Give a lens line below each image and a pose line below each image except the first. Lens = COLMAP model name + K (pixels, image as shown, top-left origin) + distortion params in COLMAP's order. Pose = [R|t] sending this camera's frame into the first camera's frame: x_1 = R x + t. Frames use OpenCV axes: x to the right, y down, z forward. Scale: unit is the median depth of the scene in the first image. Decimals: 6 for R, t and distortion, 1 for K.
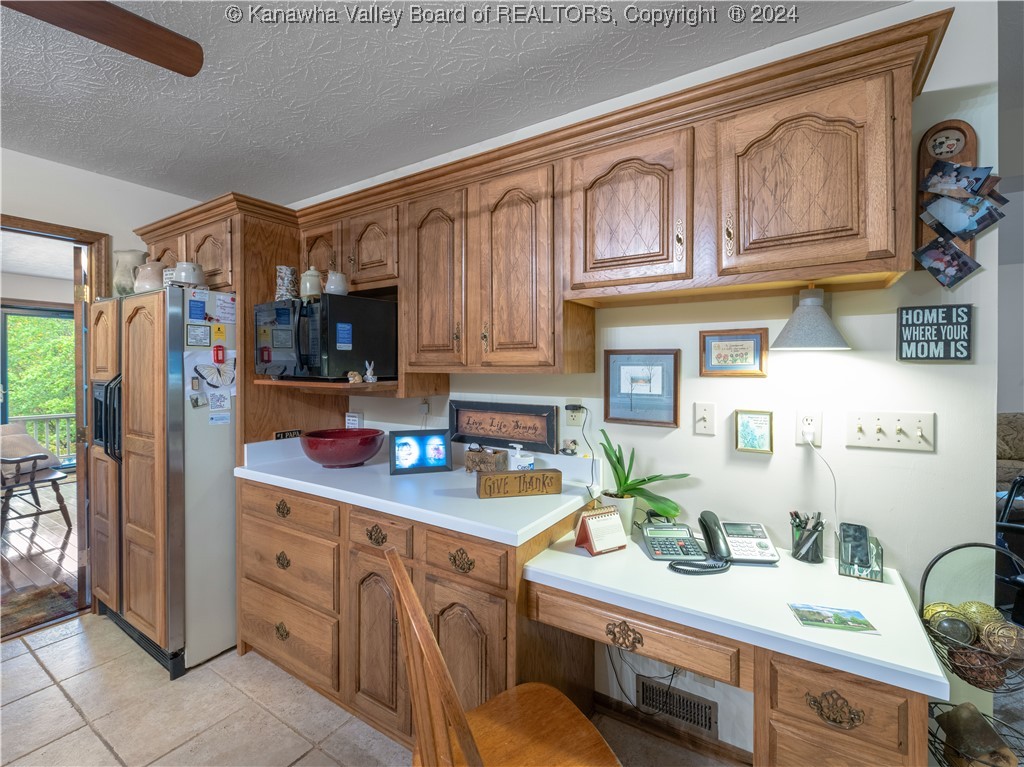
lens RADIAL K [[456.4, 0, 513.4], [0, 456.4, 375.5], [0, 0, 1]] dist [-0.000215, 0.000026]
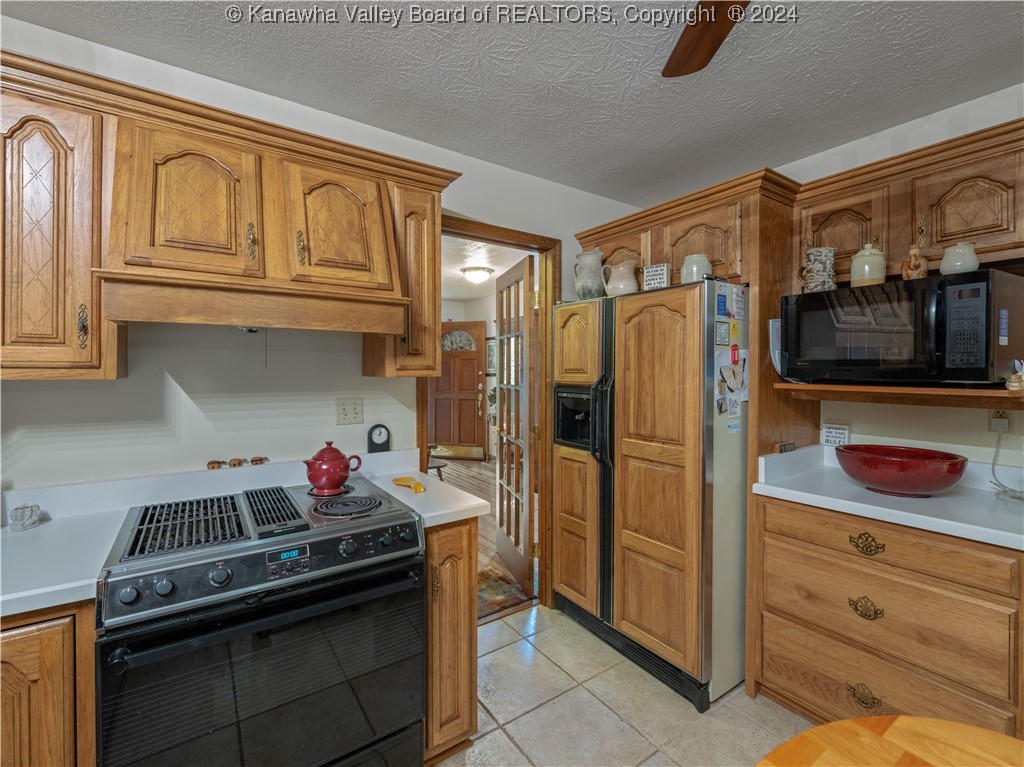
lens RADIAL K [[456.4, 0, 513.4], [0, 456.4, 375.5], [0, 0, 1]] dist [-0.000215, 0.000026]
pose [[0.923078, 0.005081, -0.384579, -0.700356], [-0.007499, 0.999960, -0.004788, 0.002377], [0.384540, 0.007304, 0.923080, 0.011843]]
